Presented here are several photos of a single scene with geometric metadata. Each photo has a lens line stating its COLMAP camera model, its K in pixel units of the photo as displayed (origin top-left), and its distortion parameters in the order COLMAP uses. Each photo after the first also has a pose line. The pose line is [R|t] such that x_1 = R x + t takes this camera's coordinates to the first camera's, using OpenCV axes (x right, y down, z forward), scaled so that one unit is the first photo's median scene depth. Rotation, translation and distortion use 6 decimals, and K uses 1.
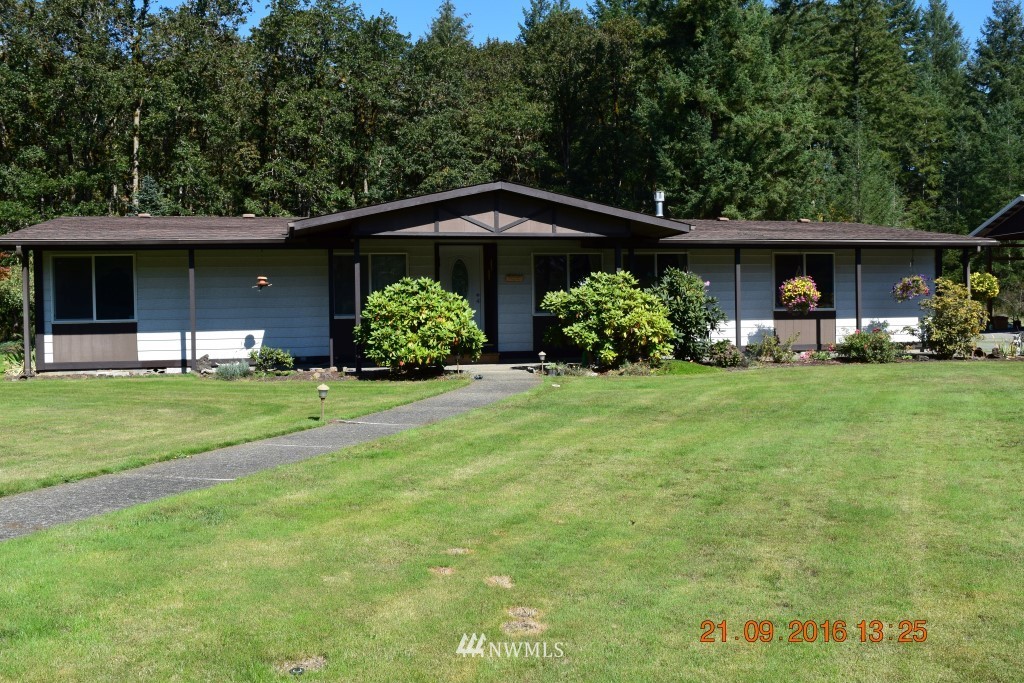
lens RADIAL K [[979.2, 0, 512.0], [0, 979.2, 341.5], [0, 0, 1]] dist [-0.100389, 0.000228]
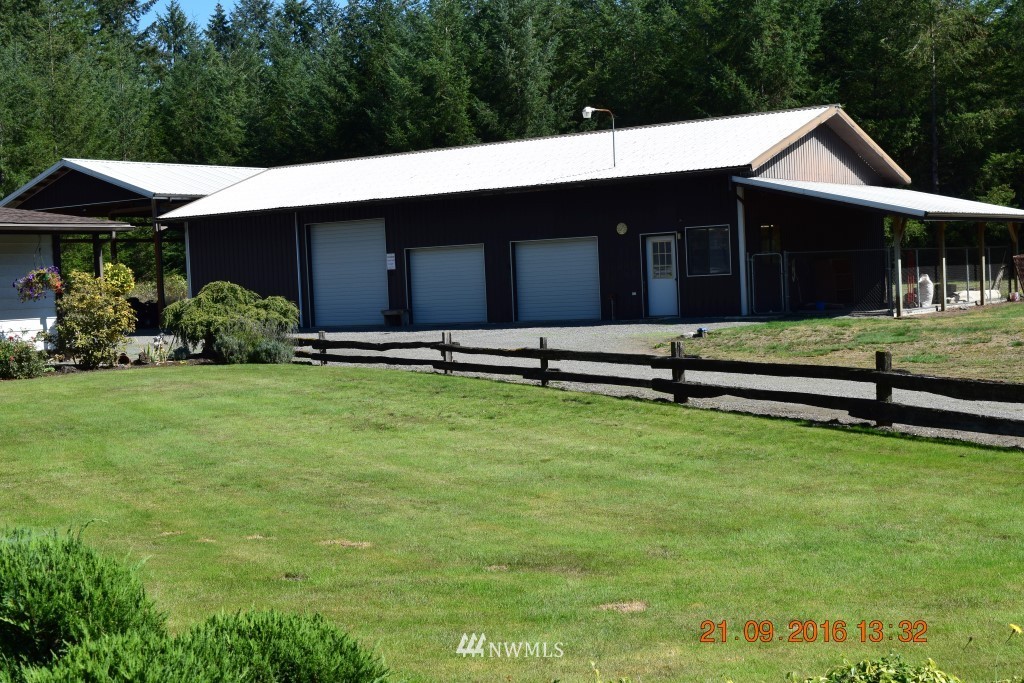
lens RADIAL K [[1513.6, 0, 512.0], [0, 1513.6, 341.5], [0, 0, 1]] dist [-0.120365, -0.013616]
pose [[0.659426, -0.042985, 0.750540, -0.256737], [0.054791, 0.998457, 0.009044, 0.002656], [-0.749771, 0.035159, 0.660763, -0.111210]]
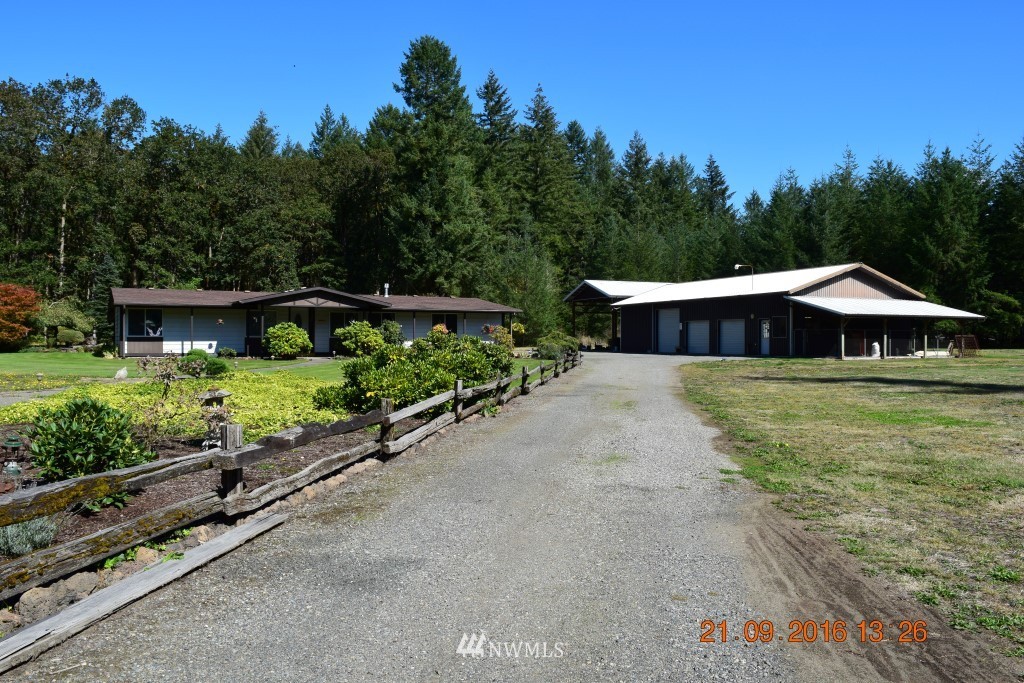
lens RADIAL K [[813.4, 0, 512.0], [0, 813.4, 341.5], [0, 0, 1]] dist [-0.090682, 0.012089]
pose [[0.965141, 0.018105, 0.261102, -0.062439], [-0.011138, 0.999542, -0.028139, 0.032842], [-0.261492, 0.024250, 0.964901, -1.001373]]
